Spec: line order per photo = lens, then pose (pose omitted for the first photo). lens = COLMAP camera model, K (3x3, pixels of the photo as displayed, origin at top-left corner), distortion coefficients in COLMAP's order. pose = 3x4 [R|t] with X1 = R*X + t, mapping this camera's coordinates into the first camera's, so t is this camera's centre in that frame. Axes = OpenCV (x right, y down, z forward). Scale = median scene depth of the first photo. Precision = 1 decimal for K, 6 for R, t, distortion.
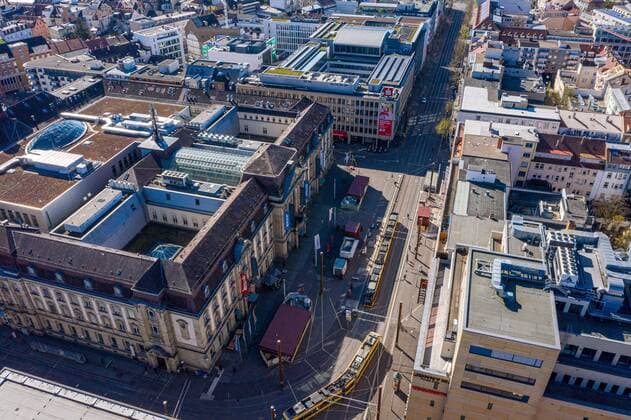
lens RADIAL K [[512.8, 0, 319.6], [0, 512.8, 209.7], [0, 0, 1]] dist [-0.007481, -0.005085]
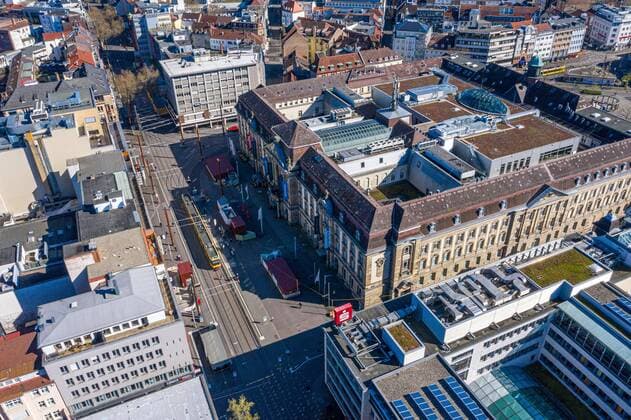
lens RADIAL K [[512.8, 0, 319.6], [0, 512.8, 209.7], [0, 0, 1]] dist [-0.007481, -0.005085]
pose [[-0.747981, 0.371784, -0.549819, 0.447713], [-0.340029, 0.496774, 0.798496, -0.770987], [0.570004, 0.784214, -0.245160, 1.200468]]
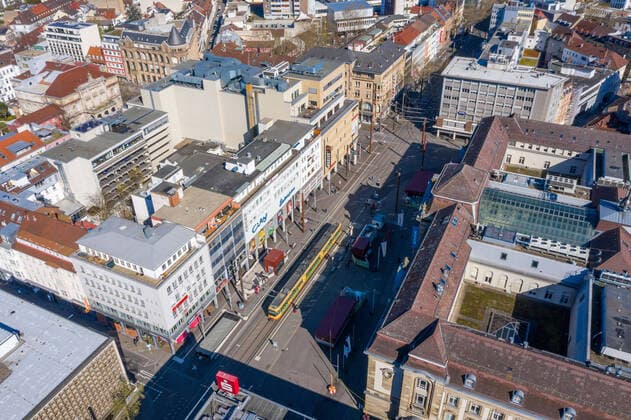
lens RADIAL K [[512.8, 0, 319.6], [0, 512.8, 209.7], [0, 0, 1]] dist [-0.007481, -0.005085]
pose [[-0.984755, -0.077233, 0.155859, 0.003499], [0.111415, 0.408036, 0.906142, -0.759036], [-0.133580, 0.909693, -0.393211, 1.195320]]
